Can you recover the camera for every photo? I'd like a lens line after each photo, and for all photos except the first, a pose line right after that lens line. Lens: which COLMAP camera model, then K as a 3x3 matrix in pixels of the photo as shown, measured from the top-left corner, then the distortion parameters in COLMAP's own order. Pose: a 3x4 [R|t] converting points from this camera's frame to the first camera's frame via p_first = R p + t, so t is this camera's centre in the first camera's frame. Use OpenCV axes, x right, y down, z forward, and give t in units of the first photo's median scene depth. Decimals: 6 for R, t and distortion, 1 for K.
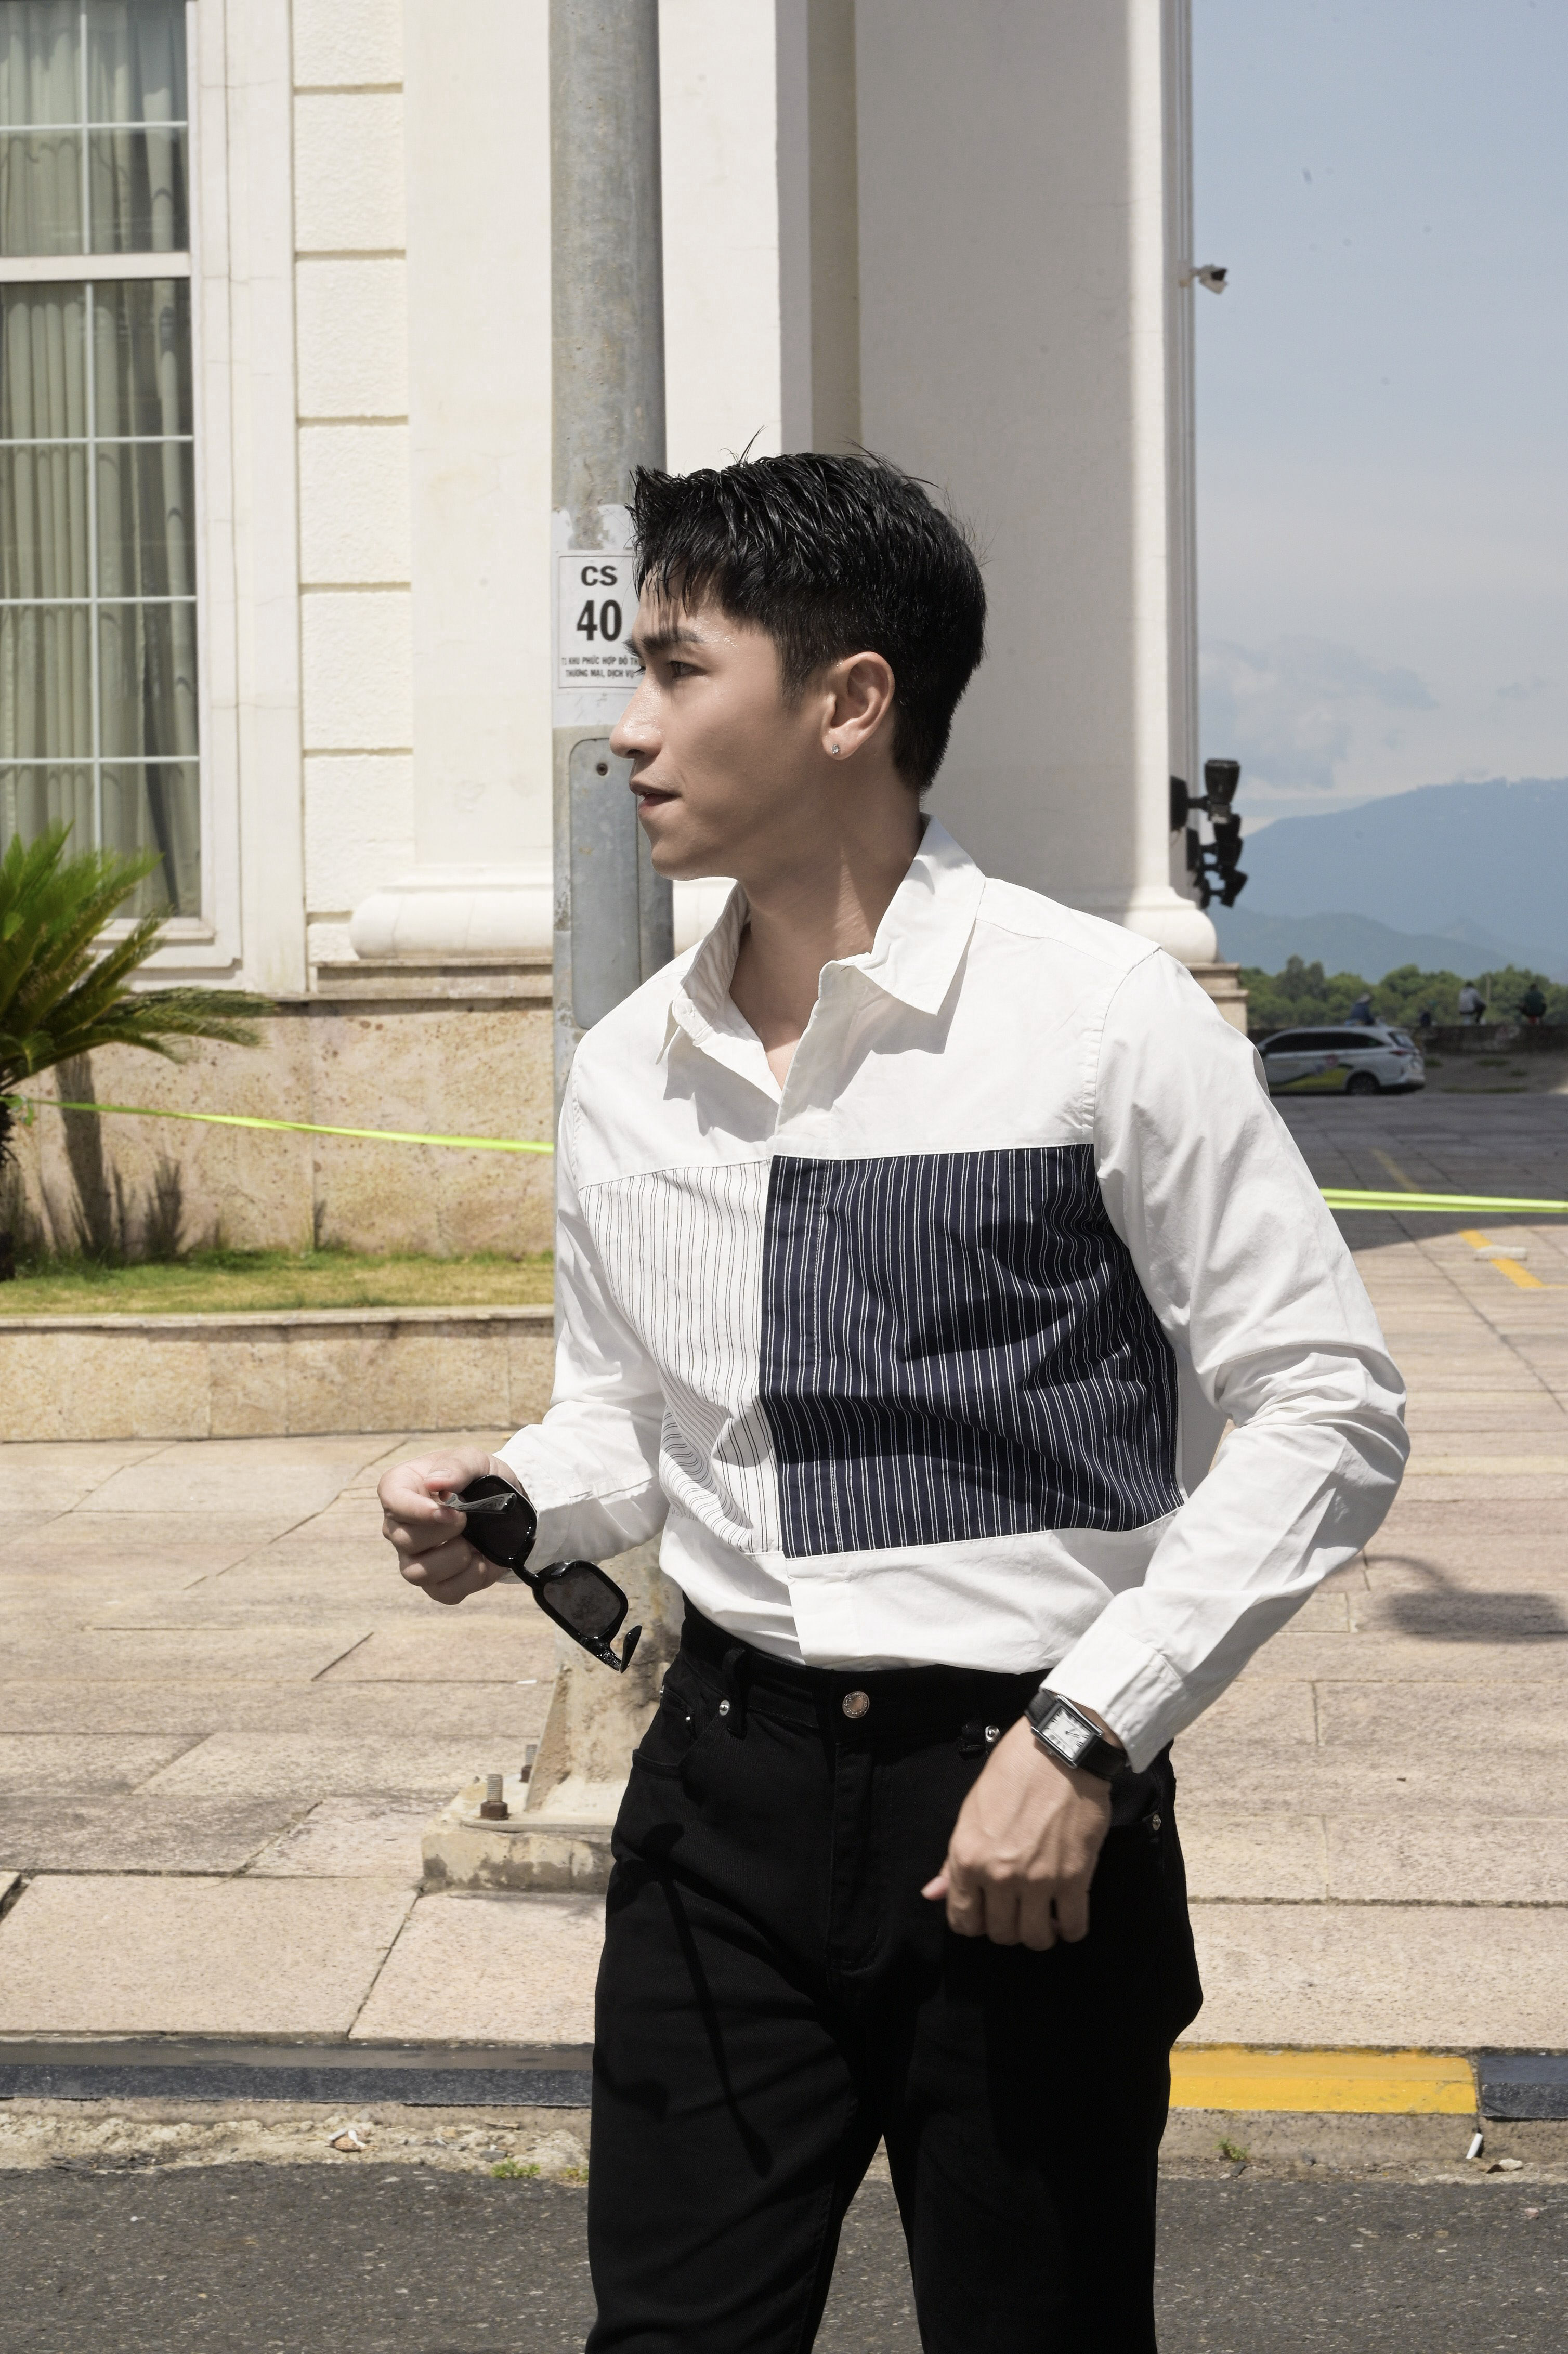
lens RADIAL K [[4531.3, 0, 782.0], [0, 4531.3, 1175.4], [0, 0, 1]] dist [0.017685, 0.000000]
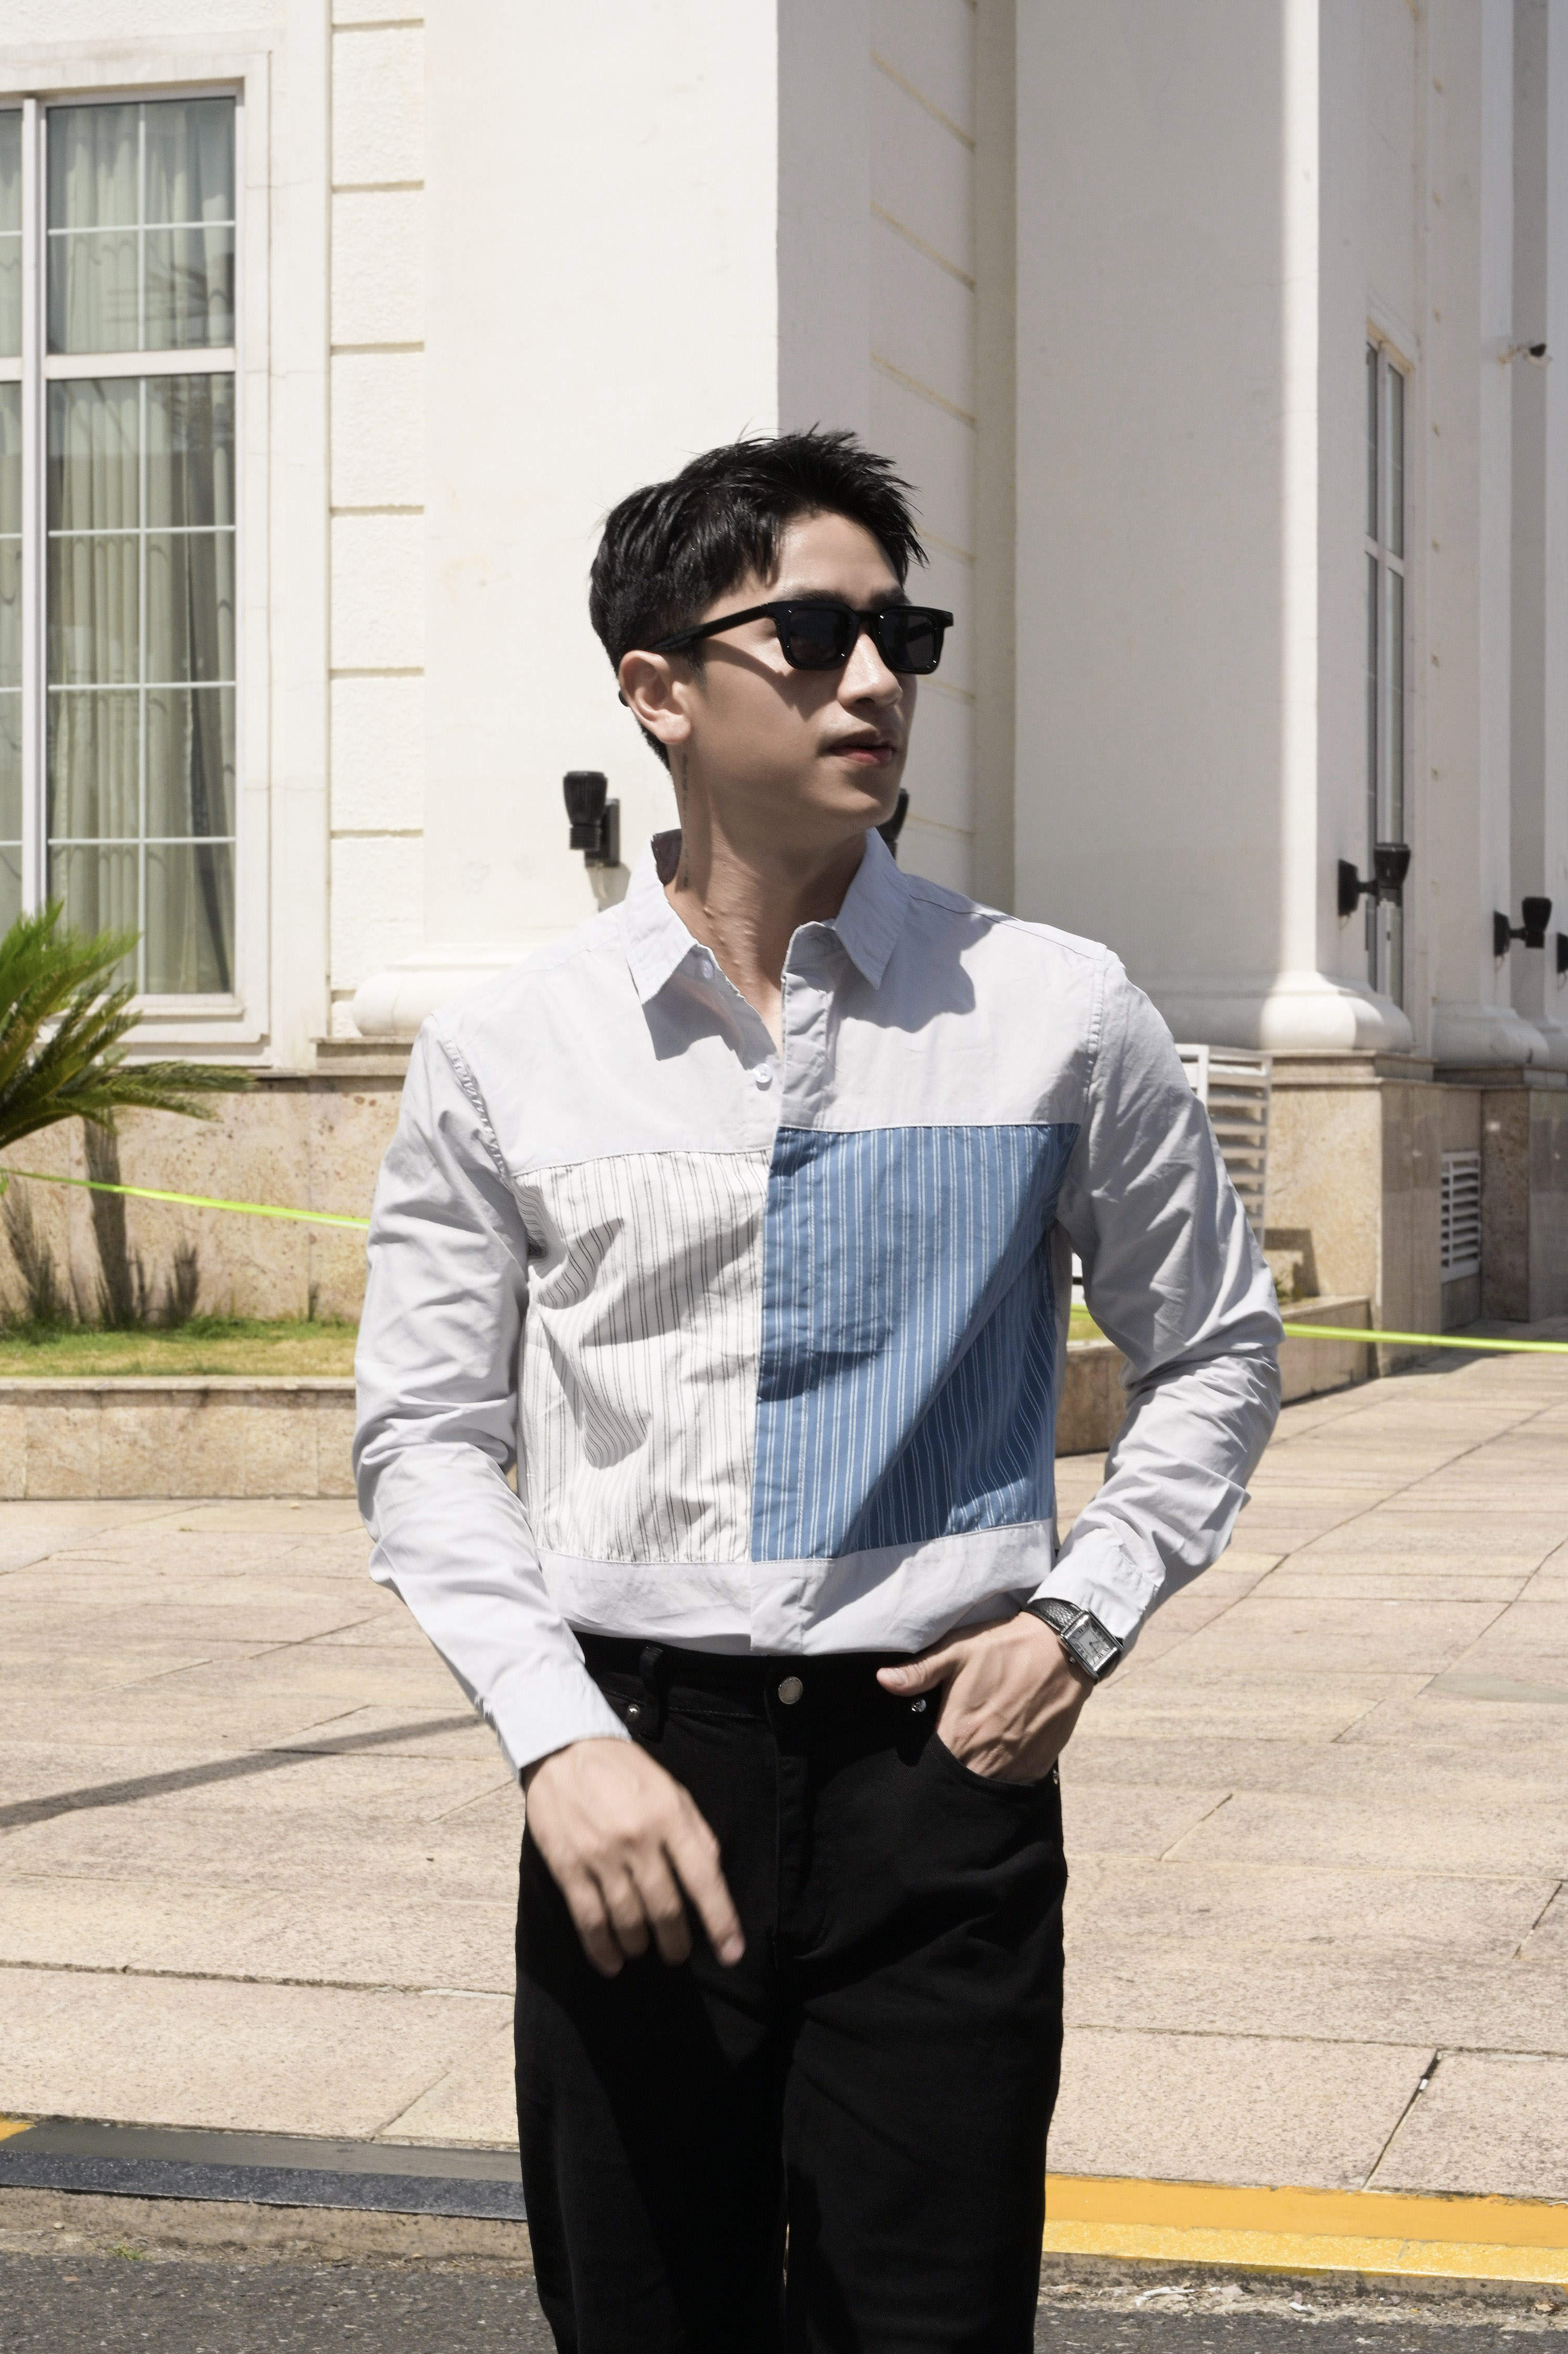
lens RADIAL K [[4531.3, 0, 616.8], [0, 4531.3, 1186.9], [0, 0, 1]] dist [0.017685, 0.000000]
pose [[0.984216, 0.016670, -0.176185, 0.140231], [-0.019304, 0.999726, -0.013250, -0.001361], [0.175916, 0.016442, 0.984268, 0.006228]]
